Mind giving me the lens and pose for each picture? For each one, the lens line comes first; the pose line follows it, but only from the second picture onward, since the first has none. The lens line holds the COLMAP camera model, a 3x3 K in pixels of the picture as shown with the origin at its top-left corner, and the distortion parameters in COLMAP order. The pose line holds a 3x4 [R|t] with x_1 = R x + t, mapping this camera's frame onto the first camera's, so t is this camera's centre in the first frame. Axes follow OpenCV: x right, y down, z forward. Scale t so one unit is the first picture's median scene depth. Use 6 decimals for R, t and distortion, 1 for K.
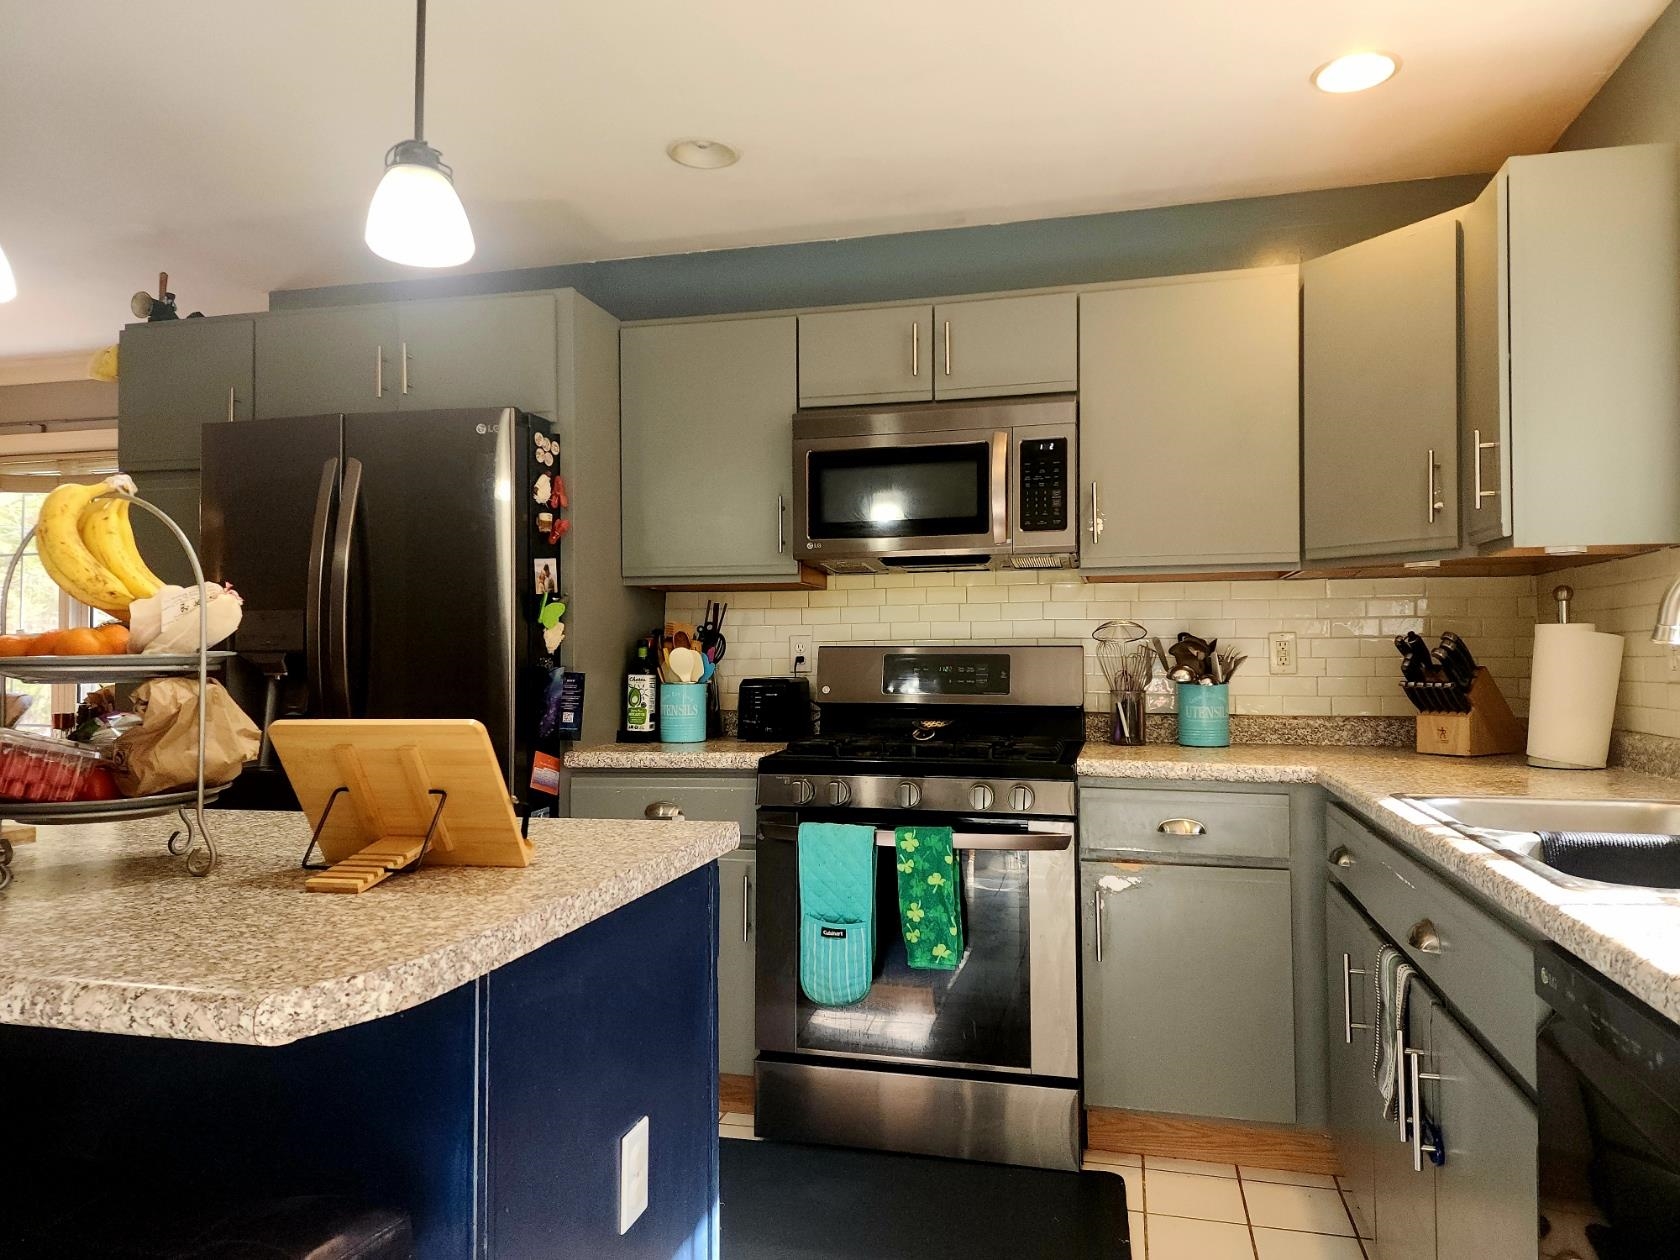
lens RADIAL K [[1111.8, 0, 856.5], [0, 1111.8, 624.8], [0, 0, 1]] dist [0.044858, -0.028256]
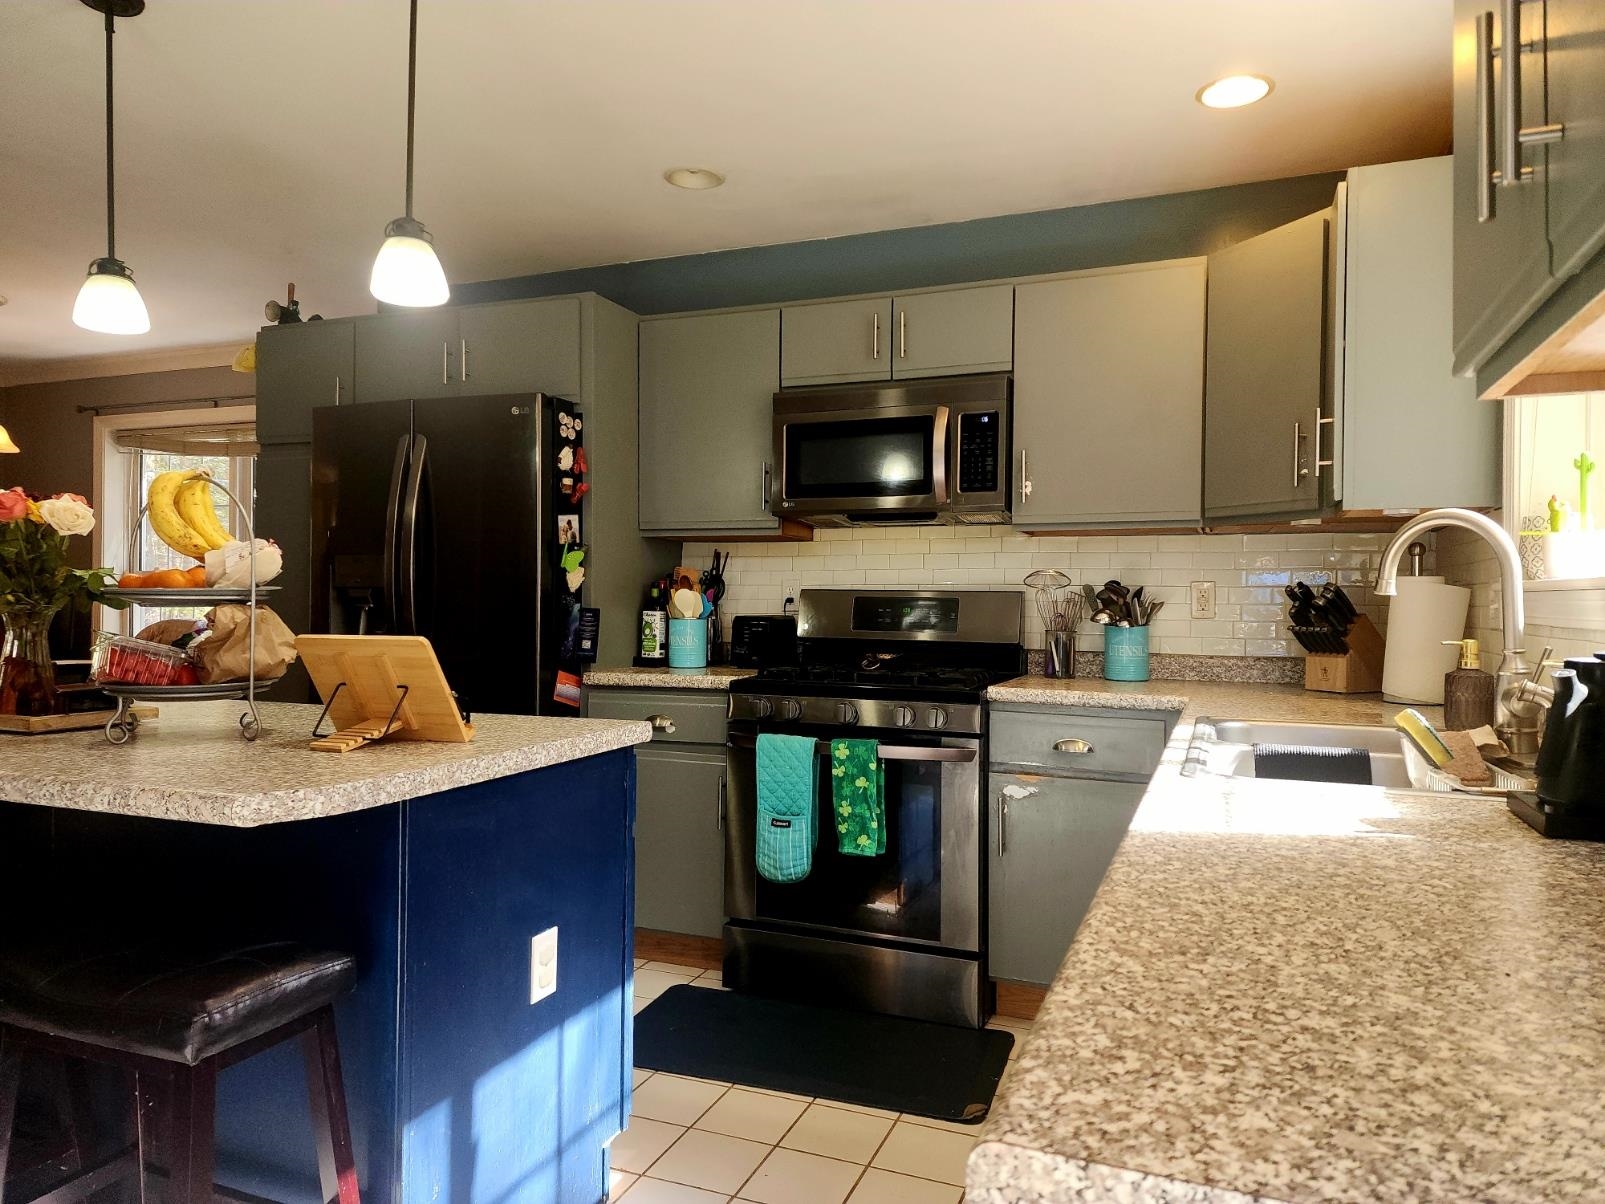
lens RADIAL K [[1059.1, 0, 815.5], [0, 1059.1, 589.1], [0, 0, 1]] dist [0.052551, -0.037482]
pose [[0.990752, 0.011802, -0.135169, 0.162336], [-0.009207, 0.999761, 0.019805, -0.003494], [0.135370, -0.018378, 0.990625, -0.135199]]
